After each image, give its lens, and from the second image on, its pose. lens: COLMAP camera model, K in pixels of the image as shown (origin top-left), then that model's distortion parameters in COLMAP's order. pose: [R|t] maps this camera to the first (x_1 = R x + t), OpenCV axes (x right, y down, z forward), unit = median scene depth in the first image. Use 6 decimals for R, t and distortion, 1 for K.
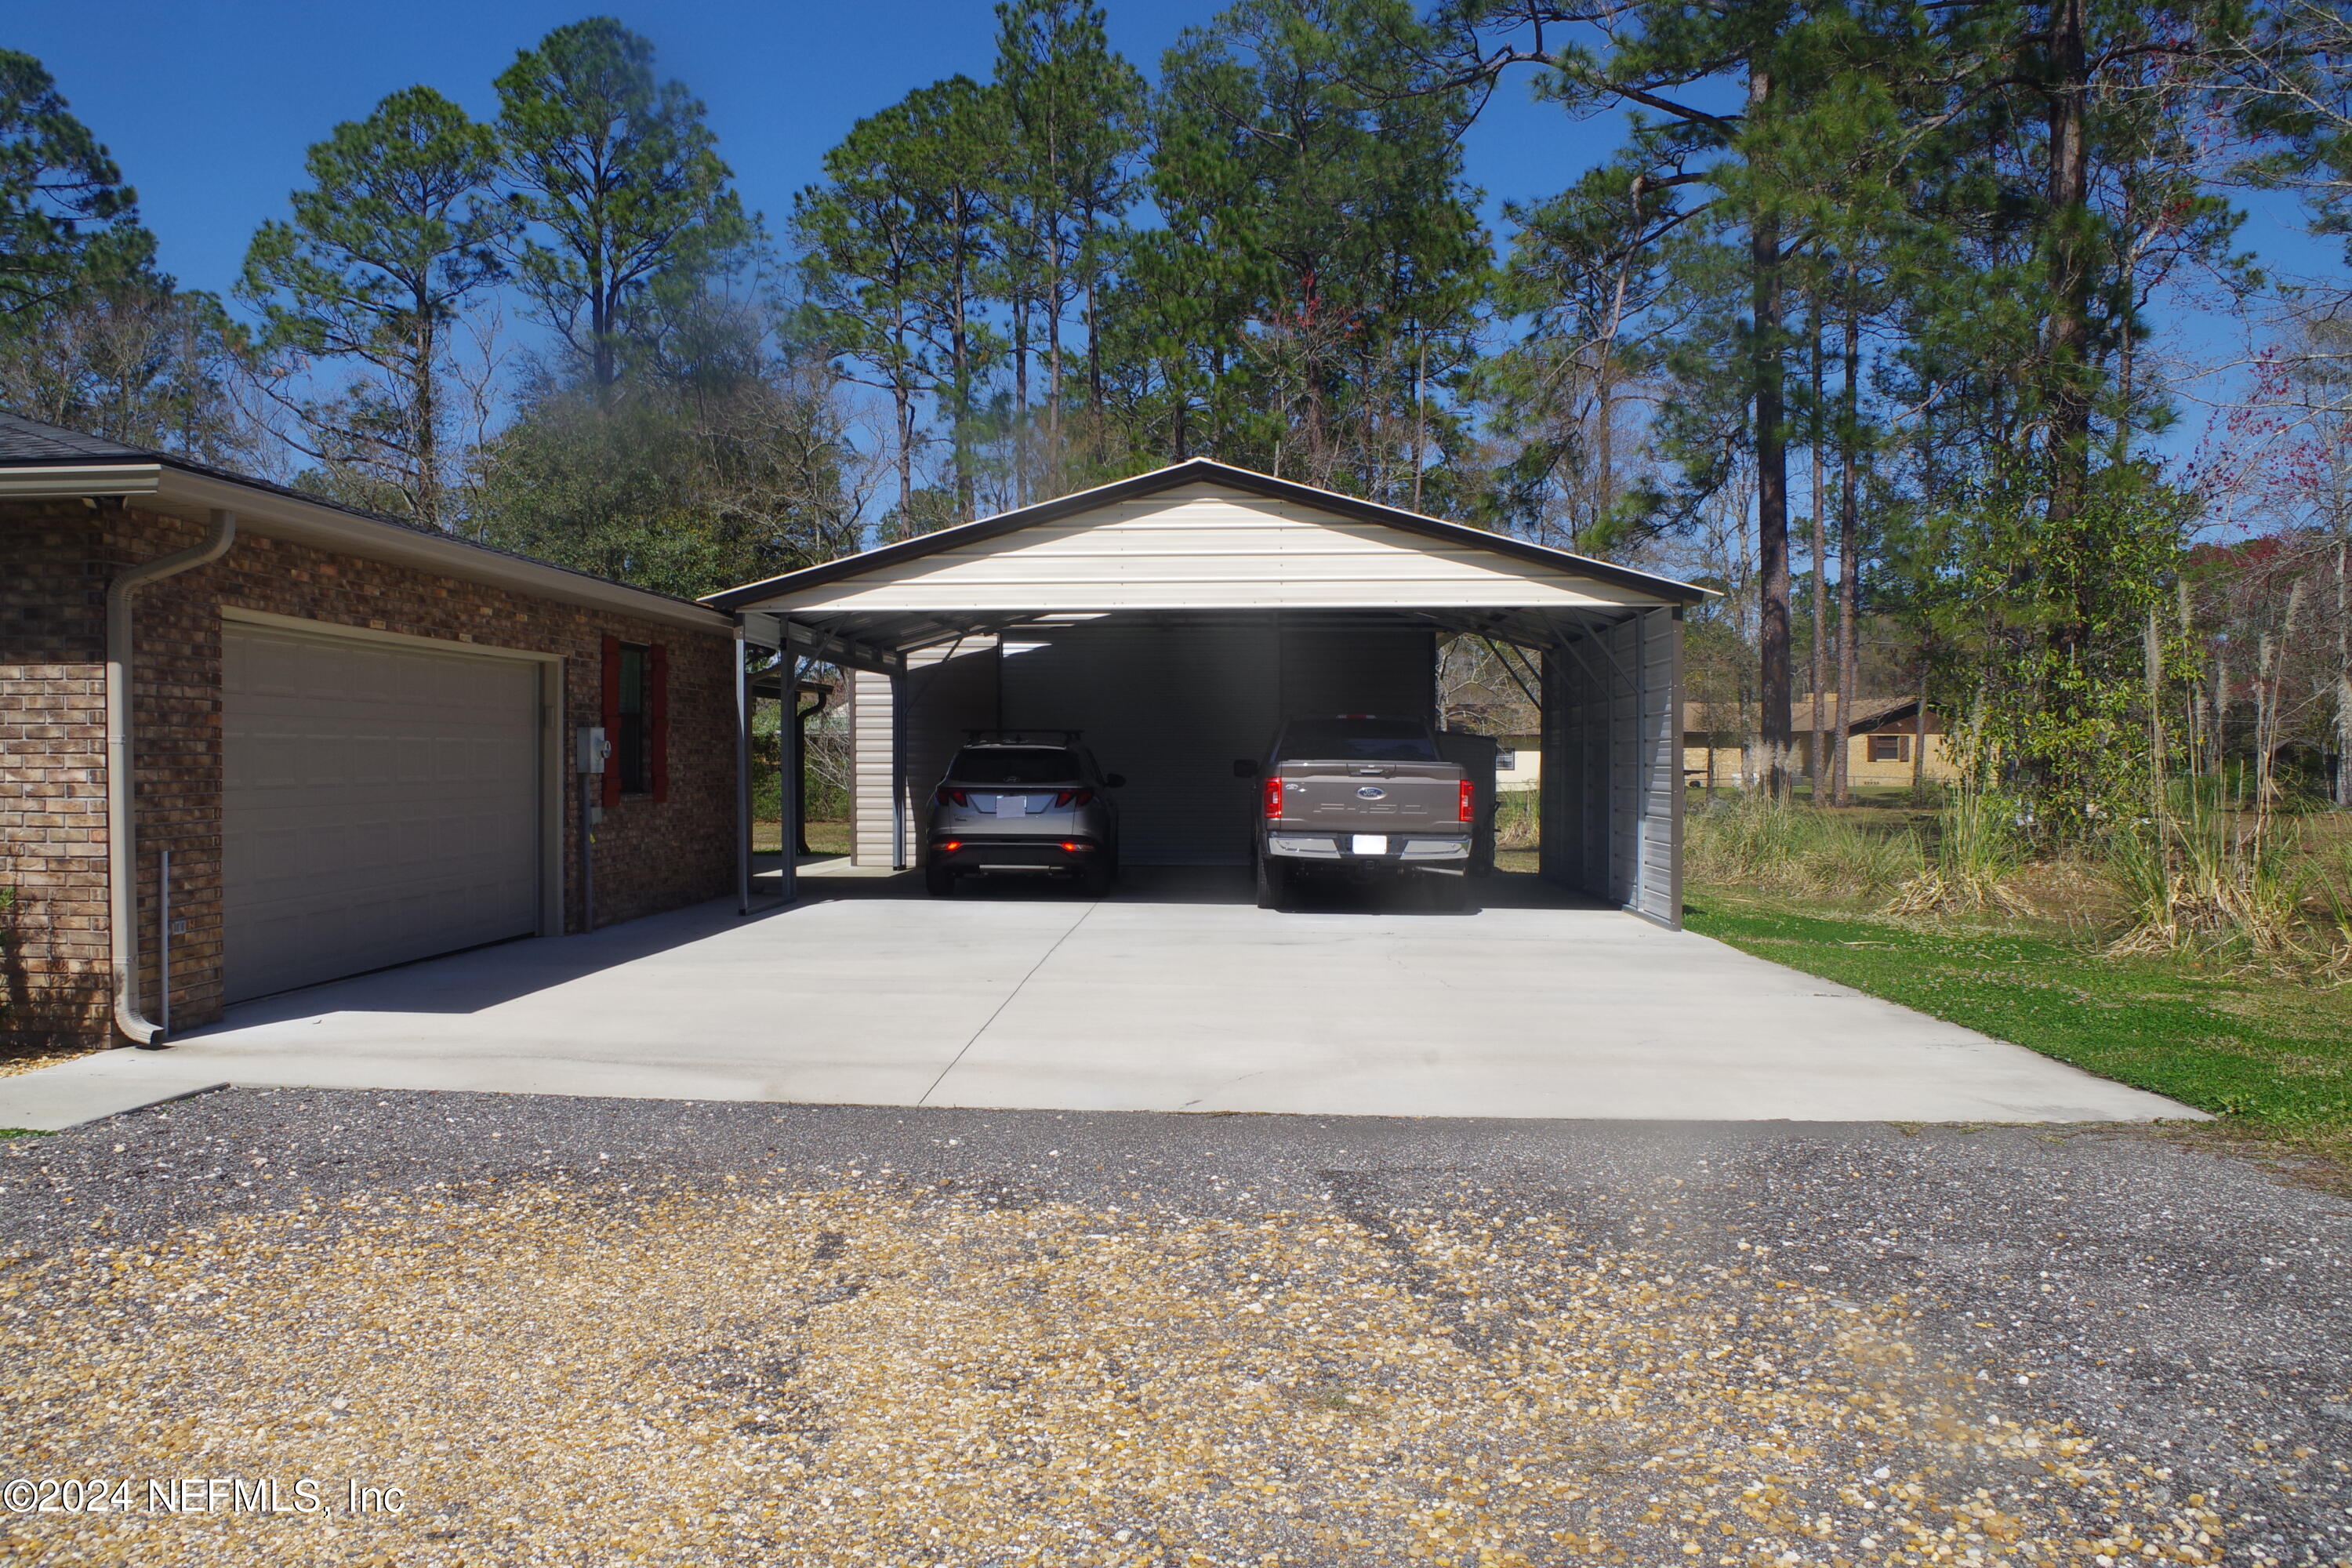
lens RADIAL K [[1850.8, 0, 1125.1], [0, 1850.8, 780.7], [0, 0, 1]] dist [-0.094090, 0.041363]
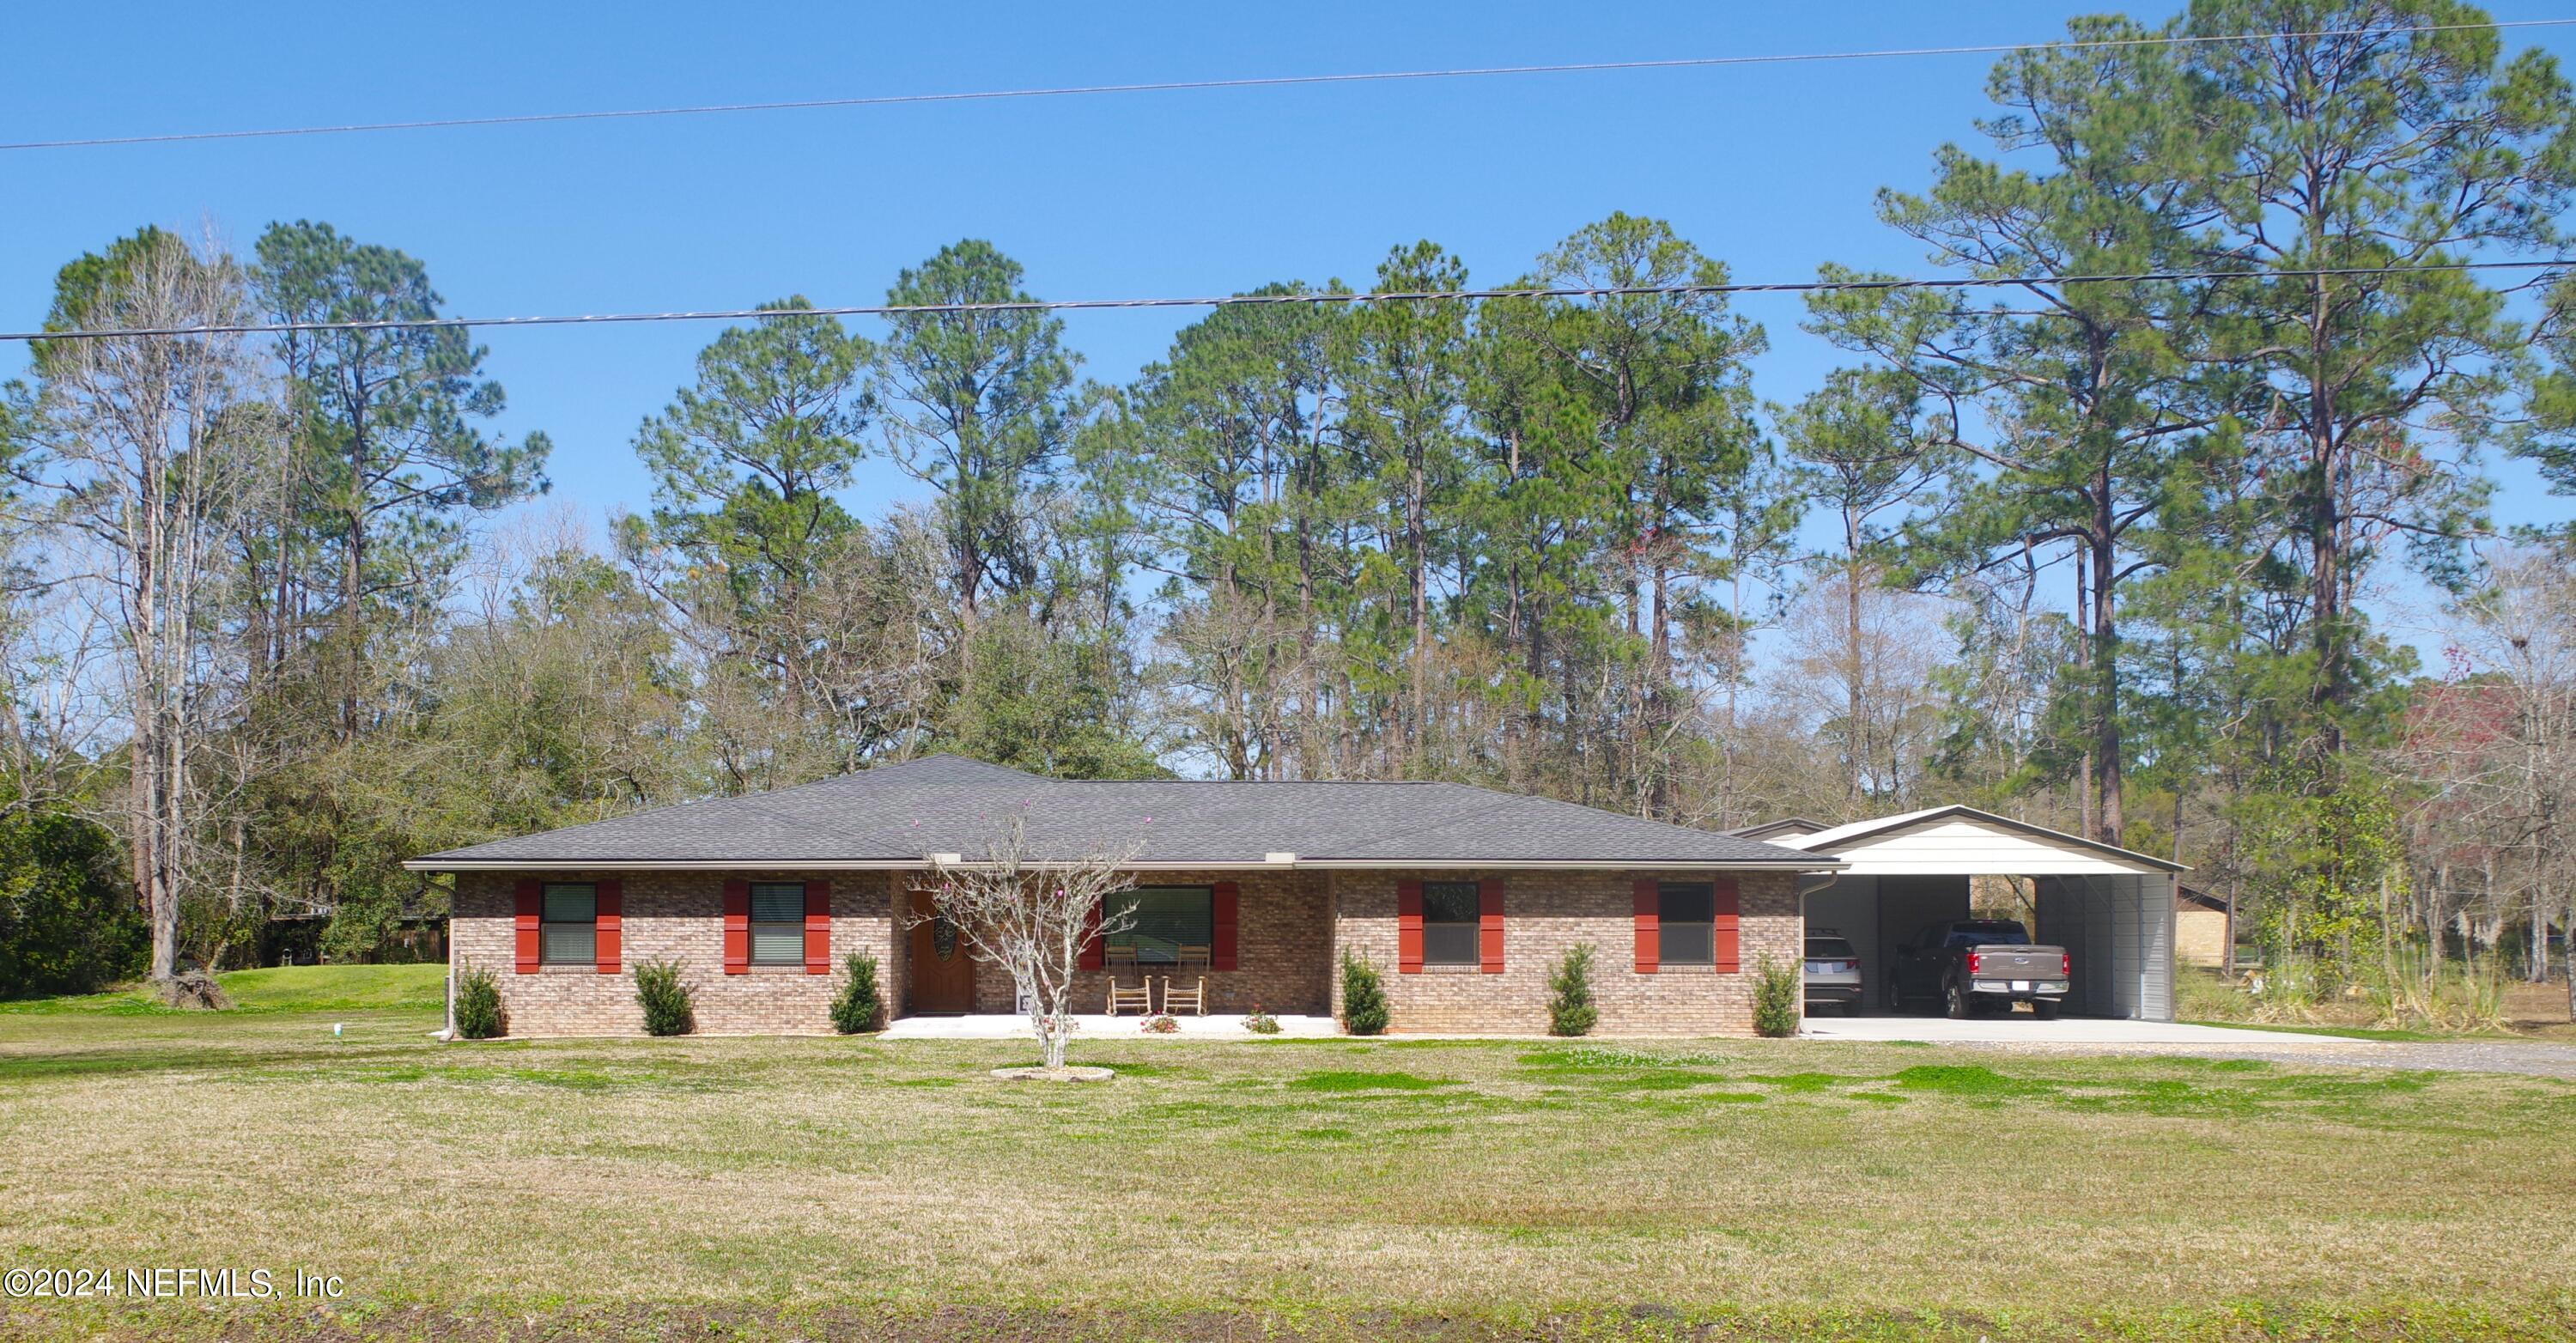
lens RADIAL K [[2545.8, 0, 1250.9], [0, 2545.8, 818.4], [0, 0, 1]] dist [-0.060611, 0.002180]
pose [[0.994800, 0.003910, 0.101770, -0.293051], [0.001980, 0.998331, -0.057714, 0.002786], [-0.101826, 0.057615, 0.993132, -0.501359]]
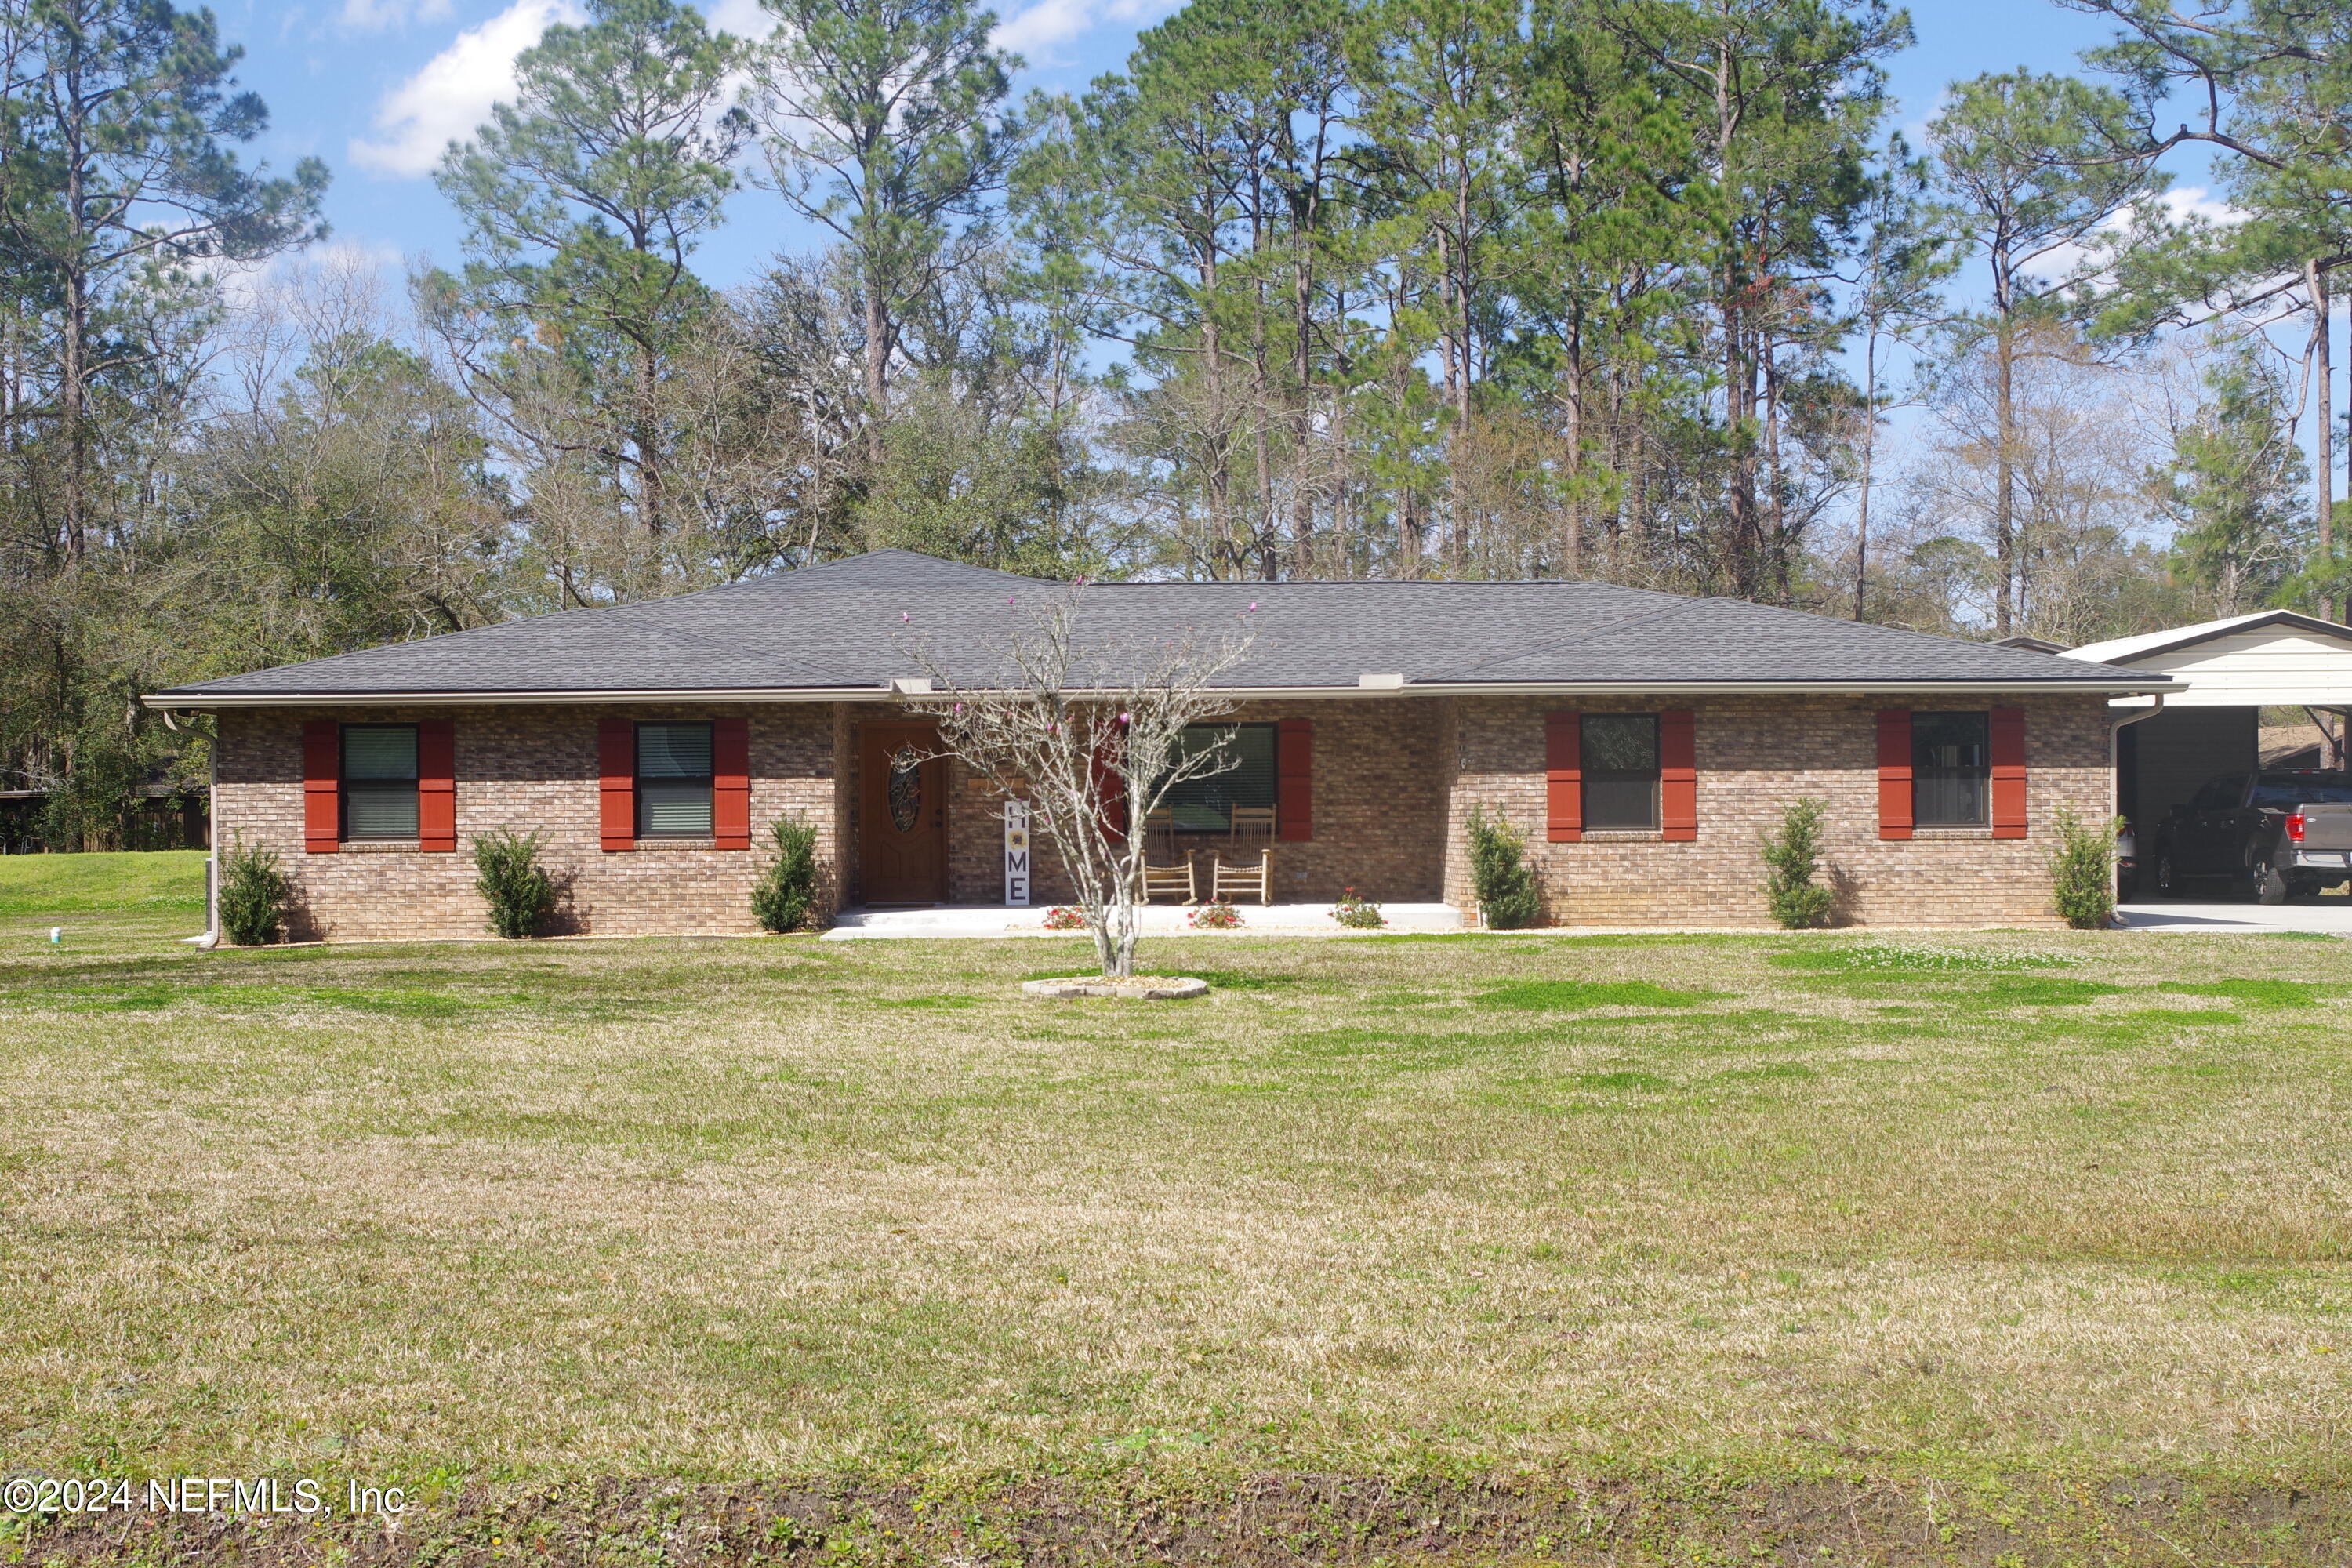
lens RADIAL K [[3084.0, 0, 1176.0], [0, 3084.0, 784.0], [0, 0, 1]] dist [0.000867, 0.074033]
pose [[0.995111, -0.007309, 0.098496, -0.312140], [0.009566, 0.999702, -0.022456, 0.006222], [-0.098303, 0.023288, 0.994884, -0.408673]]
